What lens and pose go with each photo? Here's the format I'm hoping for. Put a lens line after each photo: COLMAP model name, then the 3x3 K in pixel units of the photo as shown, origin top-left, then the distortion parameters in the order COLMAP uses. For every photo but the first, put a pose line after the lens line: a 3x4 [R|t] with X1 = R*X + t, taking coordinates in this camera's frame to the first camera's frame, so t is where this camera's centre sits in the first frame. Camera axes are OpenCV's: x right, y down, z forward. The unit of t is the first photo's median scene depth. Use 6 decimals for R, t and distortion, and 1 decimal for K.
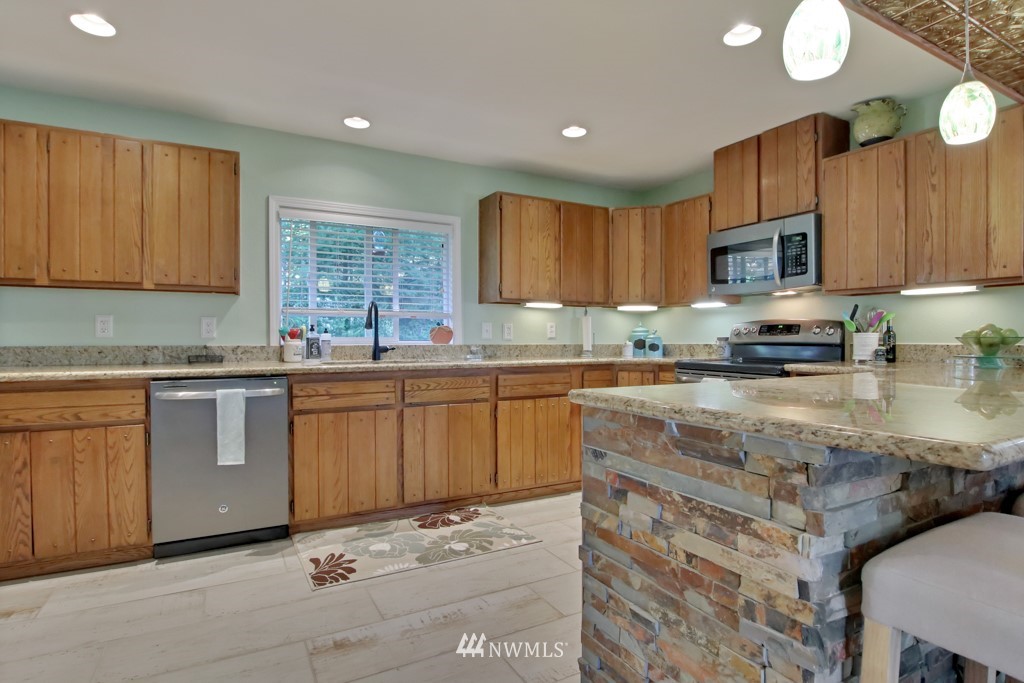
lens RADIAL K [[522.1, 0, 511.1], [0, 522.1, 341.3], [0, 0, 1]] dist [-0.016448, -0.000250]
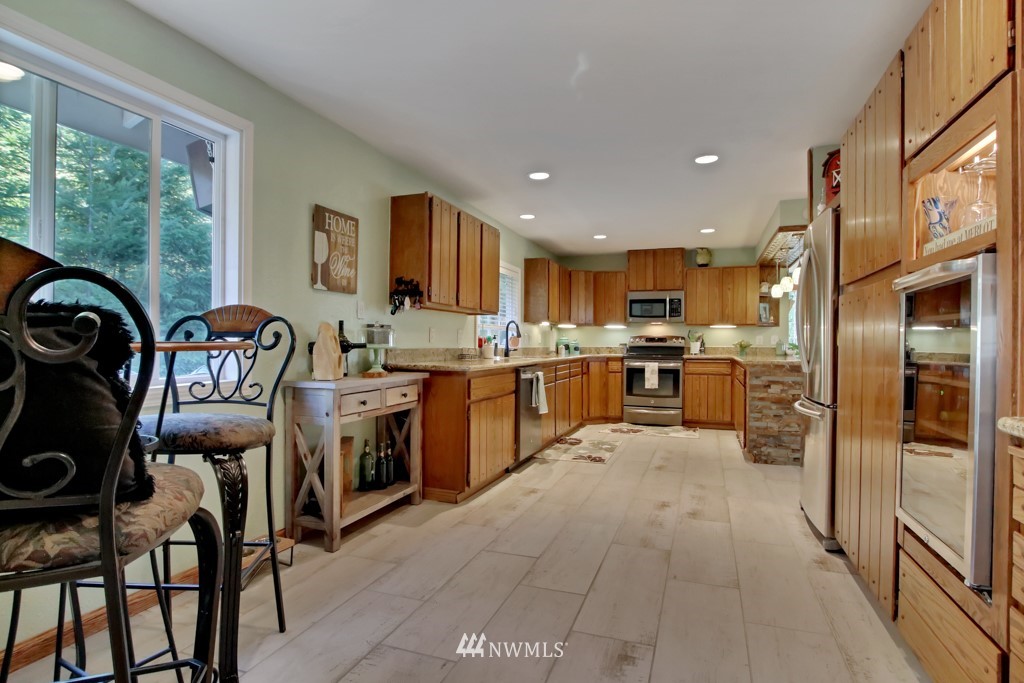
lens RADIAL K [[522.1, 0, 512.6], [0, 522.1, 344.5], [0, 0, 1]] dist [-0.016448, -0.000250]
pose [[0.749430, 0.002647, 0.662078, -1.636648], [-0.001297, 0.999996, -0.002530, 0.002081], [-0.662082, 0.001038, 0.749430, -0.264845]]
